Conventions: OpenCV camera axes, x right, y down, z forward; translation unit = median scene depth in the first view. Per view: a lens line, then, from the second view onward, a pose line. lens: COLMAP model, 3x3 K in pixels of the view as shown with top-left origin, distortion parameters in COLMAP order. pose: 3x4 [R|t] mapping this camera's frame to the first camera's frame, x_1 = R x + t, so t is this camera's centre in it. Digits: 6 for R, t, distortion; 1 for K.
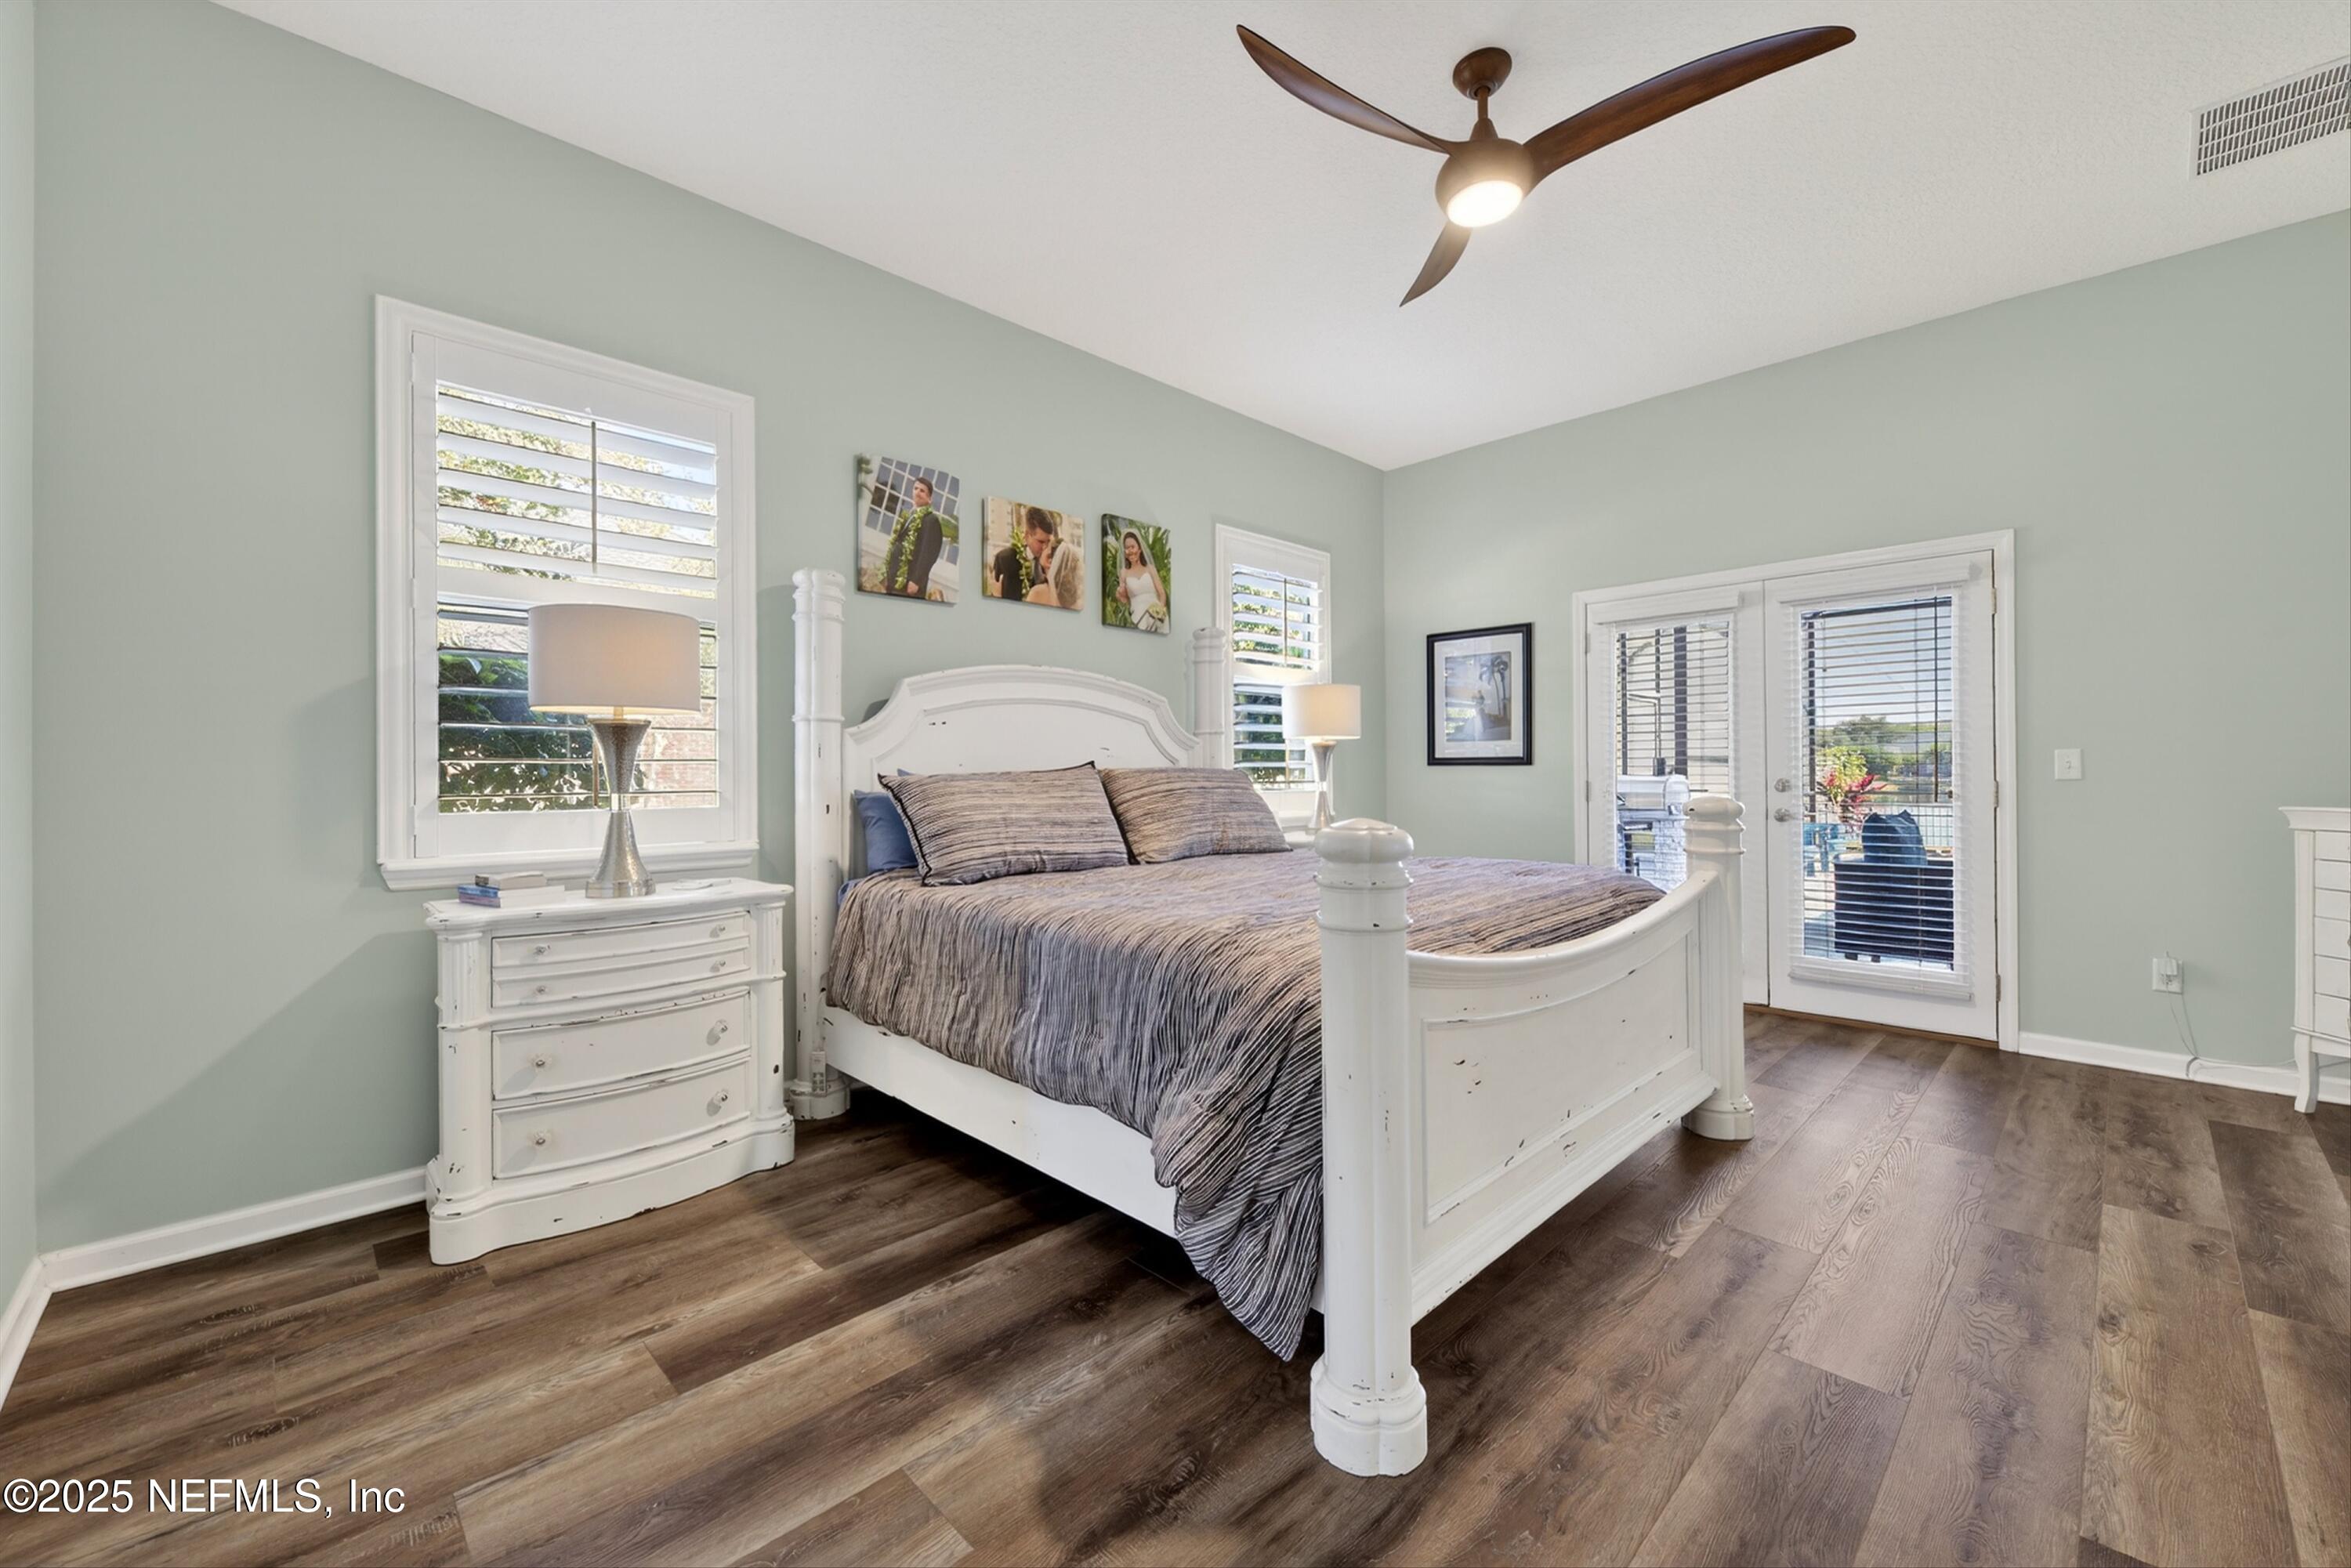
lens RADIAL K [[921.9, 0, 1166.1], [0, 921.9, 773.9], [0, 0, 1]] dist [0.002974, -0.003380]
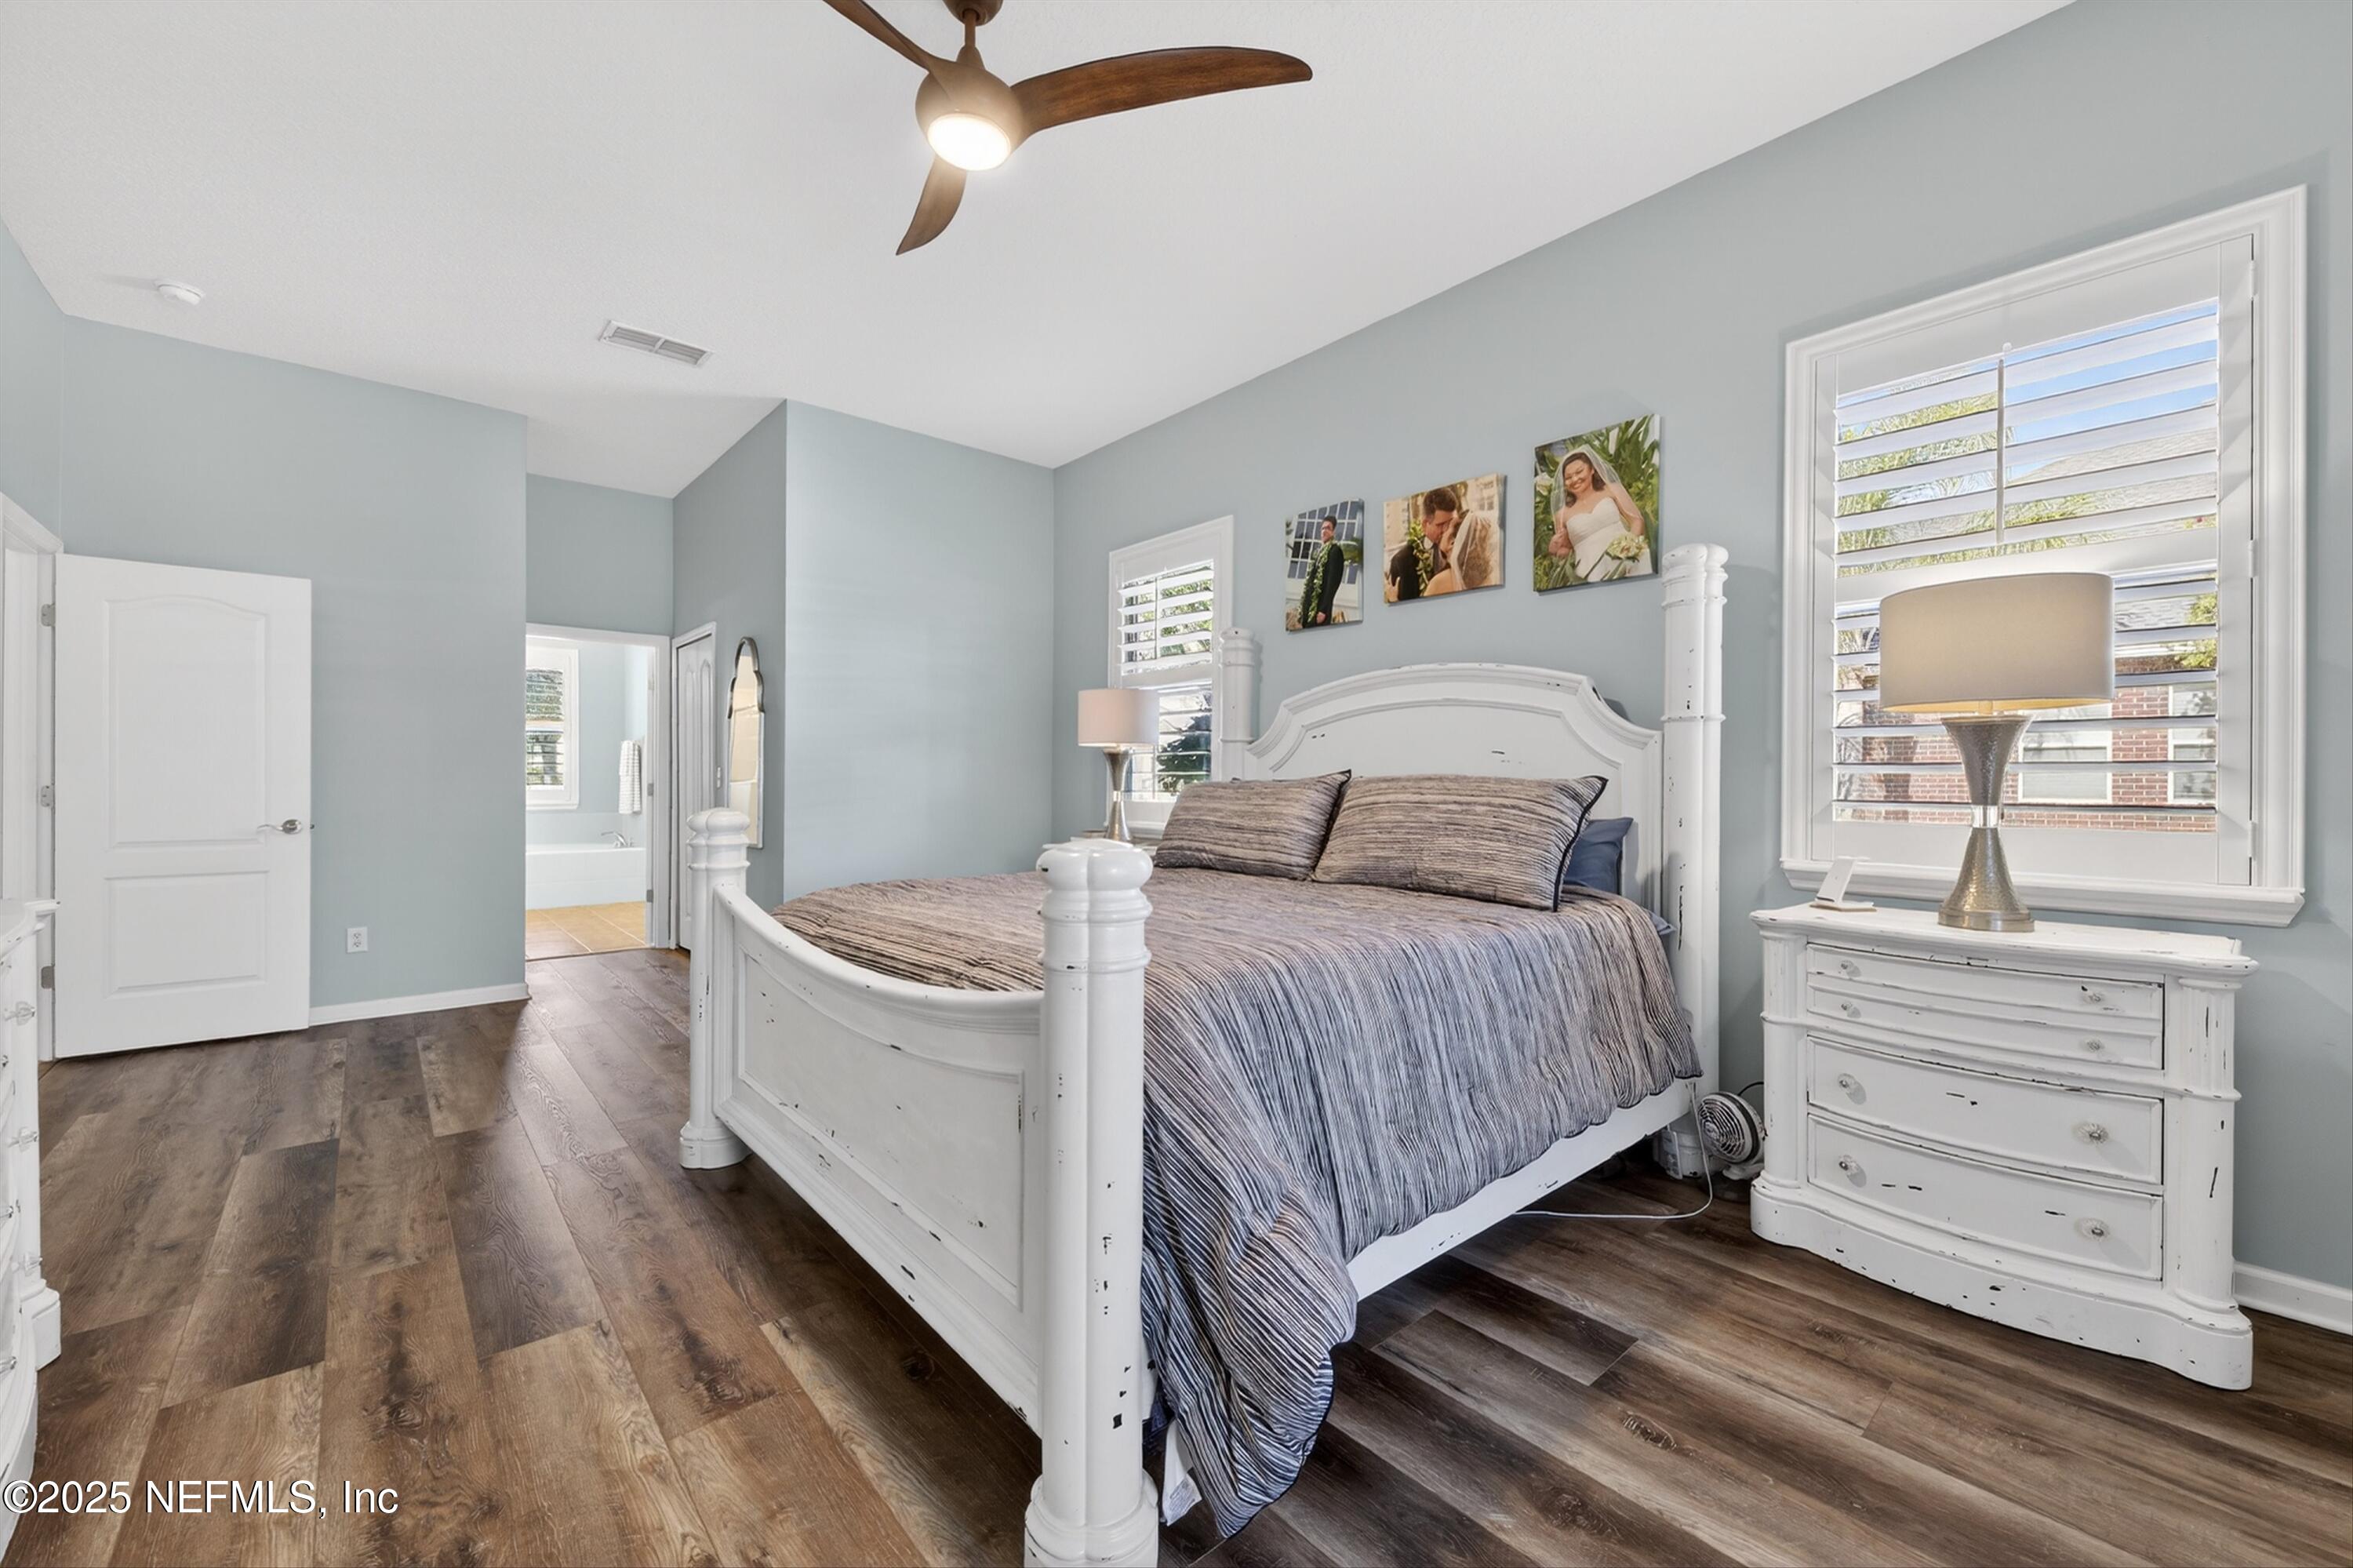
lens RADIAL K [[922.7, 0, 1167.3], [0, 922.7, 784.0], [0, 0, 1]] dist [0.002974, -0.003380]
pose [[-0.051806, 0.005988, -0.998639, 0.785816], [-0.004771, 0.999969, 0.006243, -0.004047], [0.998646, 0.005088, -0.051776, 0.793076]]
